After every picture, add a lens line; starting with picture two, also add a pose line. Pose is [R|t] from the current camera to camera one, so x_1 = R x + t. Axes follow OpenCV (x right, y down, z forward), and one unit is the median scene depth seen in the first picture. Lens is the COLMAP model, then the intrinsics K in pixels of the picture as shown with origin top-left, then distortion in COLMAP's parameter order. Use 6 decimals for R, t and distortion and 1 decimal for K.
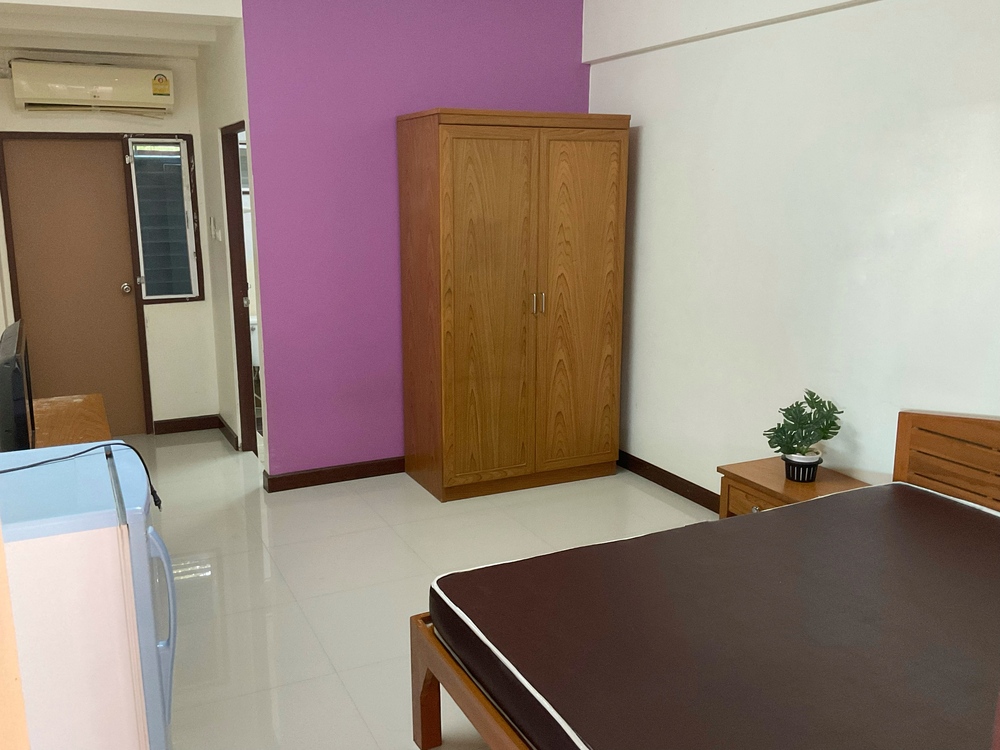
lens RADIAL K [[869.7, 0, 497.0], [0, 869.7, 380.4], [0, 0, 1]] dist [0.030157, -0.020461]
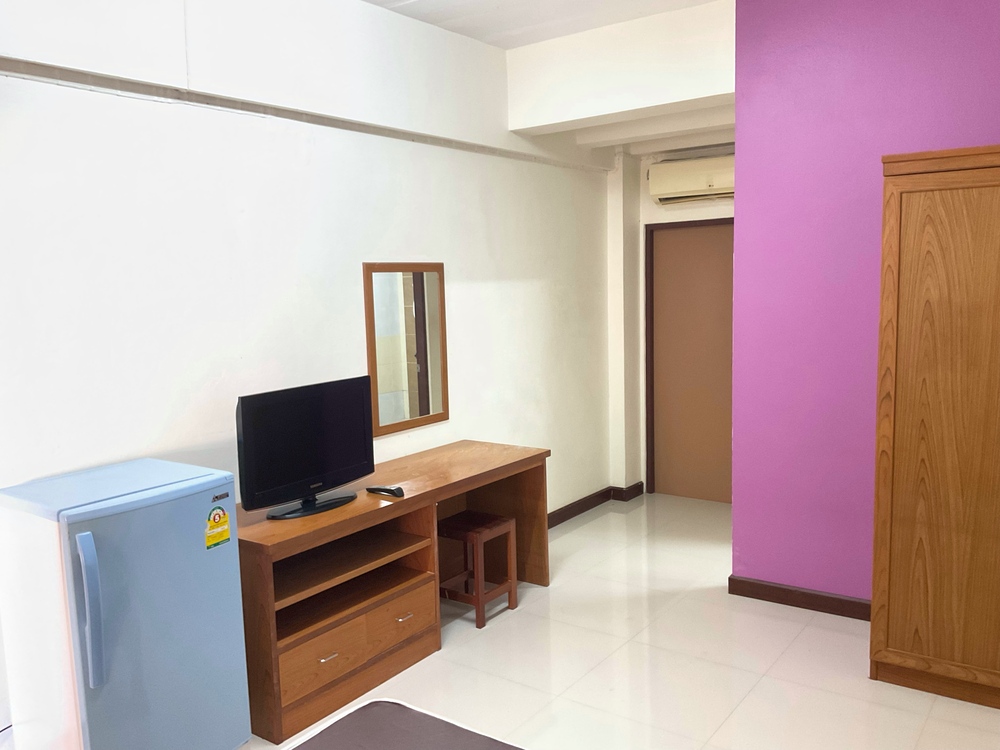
lens RADIAL K [[838.2, 0, 500.0], [0, 838.2, 373.6], [0, 0, 1]] dist [0.079121, -0.149290]
pose [[0.468161, 0.087446, -0.879306, 0.407979], [-0.165410, 0.986174, 0.010006, -0.071829], [0.868023, 0.140762, 0.476153, 0.356807]]
